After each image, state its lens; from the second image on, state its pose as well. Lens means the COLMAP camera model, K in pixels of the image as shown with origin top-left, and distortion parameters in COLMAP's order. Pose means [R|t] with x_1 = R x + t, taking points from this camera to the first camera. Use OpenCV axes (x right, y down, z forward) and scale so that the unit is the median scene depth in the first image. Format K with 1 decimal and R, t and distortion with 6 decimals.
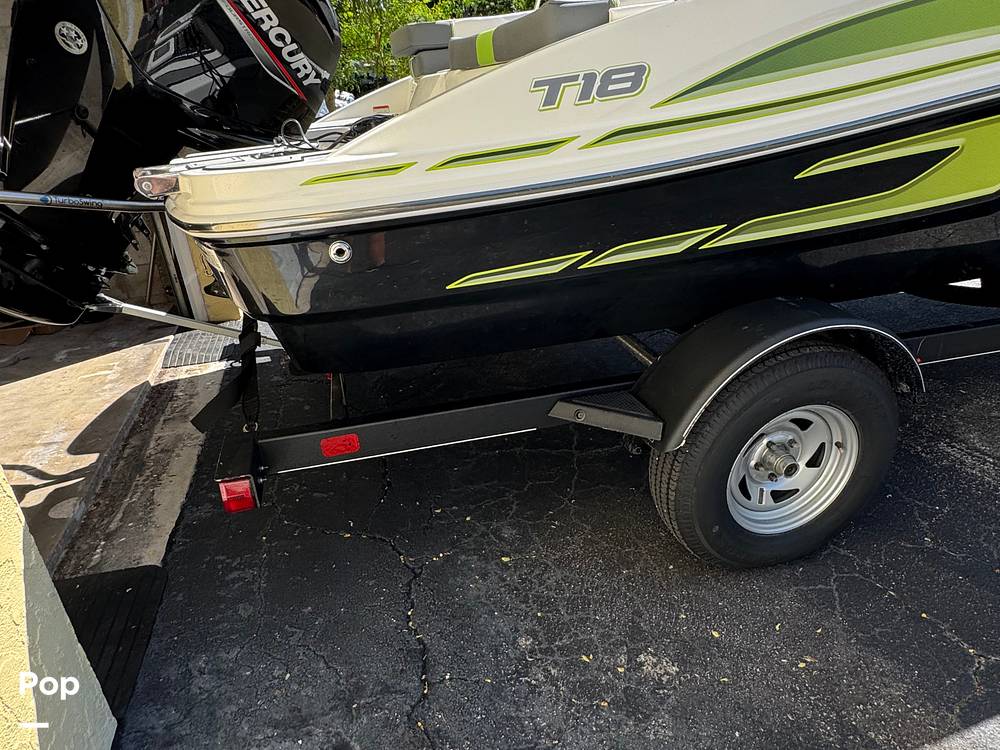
lens RADIAL K [[640.3, 0, 497.9], [0, 640.3, 375.4], [0, 0, 1]] dist [-0.007338, 0.003553]
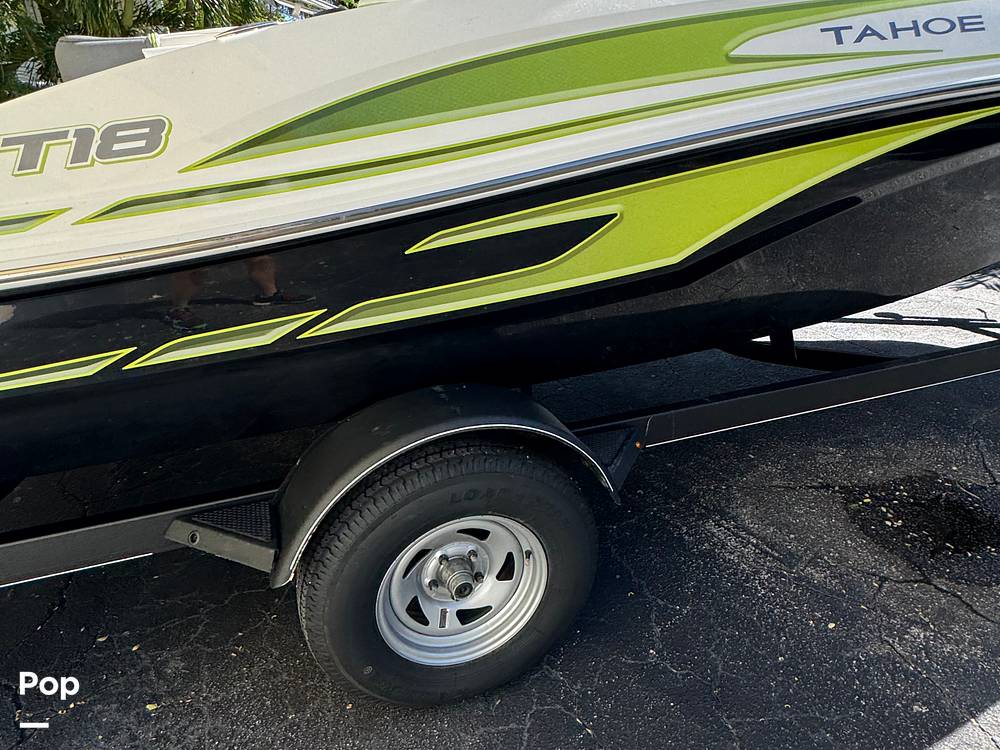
lens RADIAL K [[640.3, 0, 502.7], [0, 640.3, 372.3], [0, 0, 1]] dist [-0.007338, 0.003553]
pose [[0.995122, -0.021622, 0.096252, 0.468364], [0.026852, 0.998213, -0.053383, -0.098196], [-0.094925, 0.055707, 0.993924, 0.156940]]
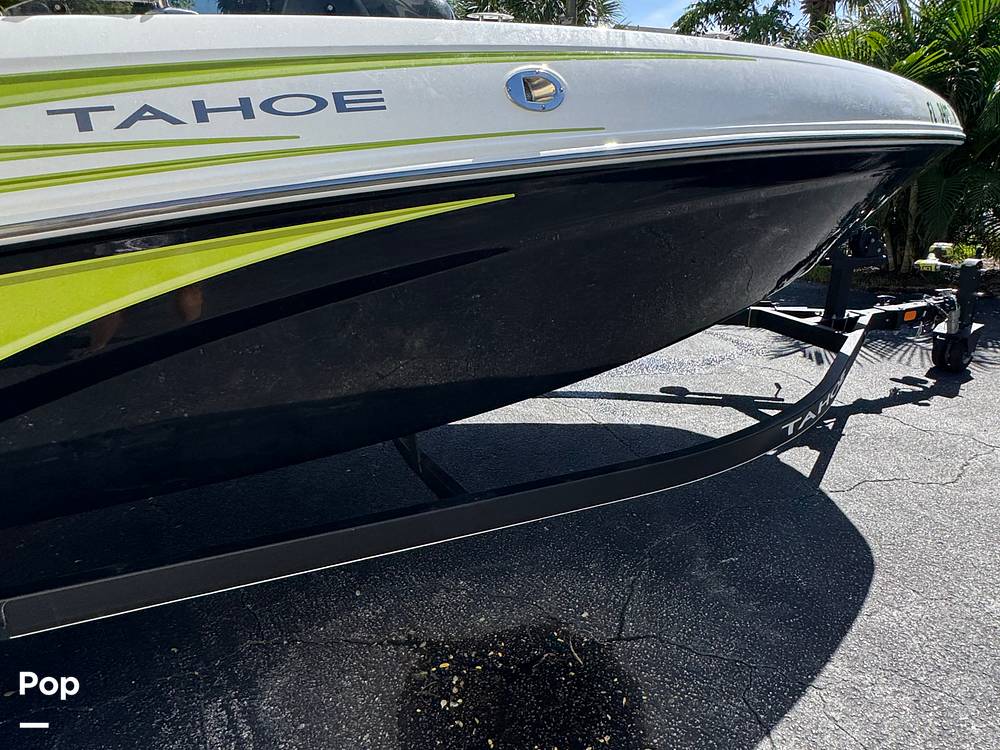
lens RADIAL K [[640.3, 0, 506.1], [0, 640.3, 370.8], [0, 0, 1]] dist [-0.007338, 0.003553]
pose [[0.992733, -0.006352, 0.120171, 1.386550], [0.018050, 0.995168, -0.096510, -0.281936], [-0.118977, 0.097978, 0.988051, 0.310781]]
